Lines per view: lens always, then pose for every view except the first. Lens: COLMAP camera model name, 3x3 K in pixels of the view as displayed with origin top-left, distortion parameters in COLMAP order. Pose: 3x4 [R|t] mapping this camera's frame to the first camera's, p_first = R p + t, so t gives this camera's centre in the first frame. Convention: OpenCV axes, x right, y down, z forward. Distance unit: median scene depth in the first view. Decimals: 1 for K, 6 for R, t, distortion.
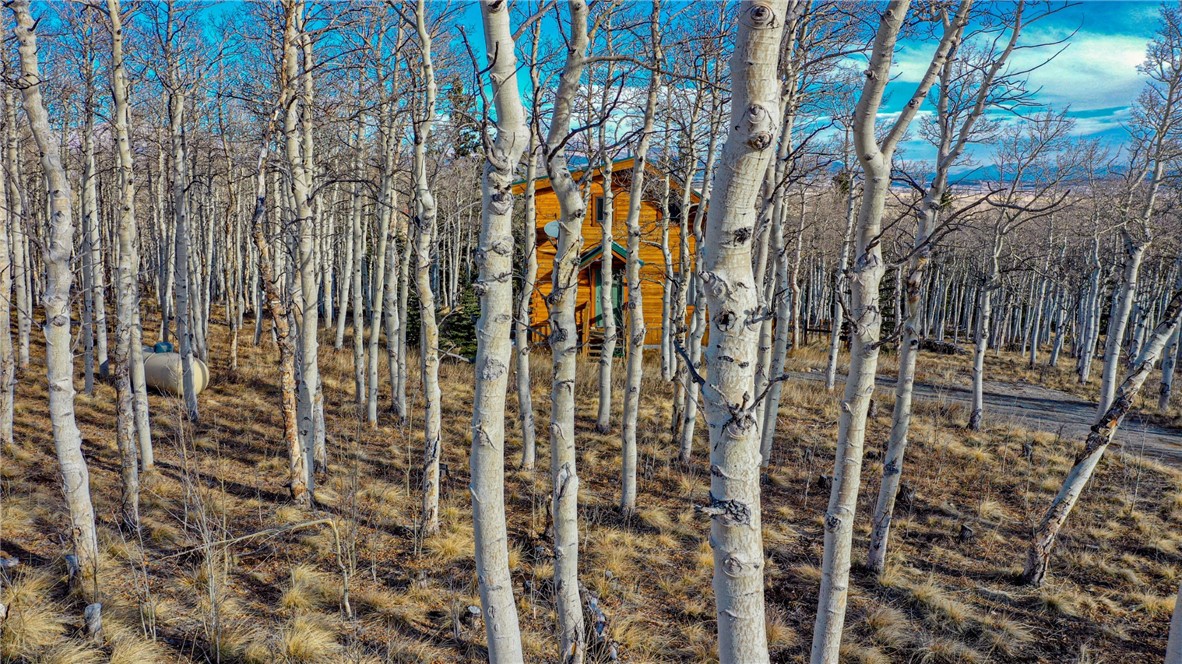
lens RADIAL K [[935.5, 0, 596.6], [0, 935.5, 324.3], [0, 0, 1]] dist [-0.008145, 0.016179]
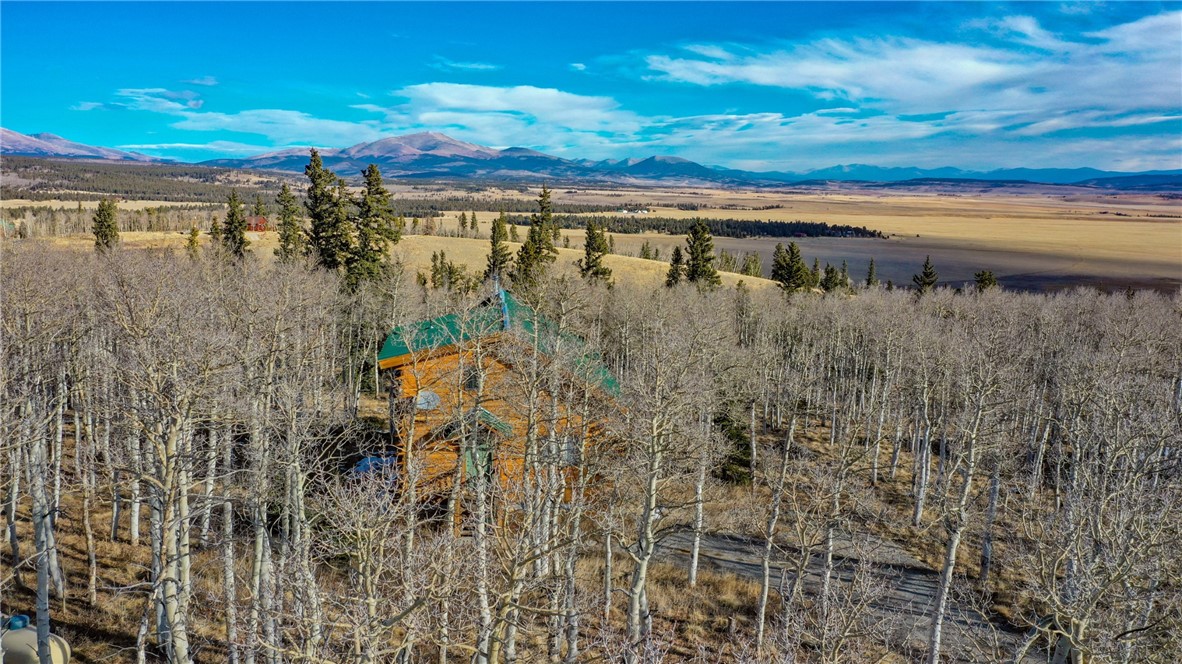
lens RADIAL K [[935.5, 0, 598.0], [0, 935.5, 286.8], [0, 0, 1]] dist [-0.008145, 0.016179]
pose [[0.989293, -0.017386, 0.144902, -0.005918], [0.017556, 0.999846, 0.000108, -0.371921], [-0.144882, 0.002437, 0.989446, -0.051013]]
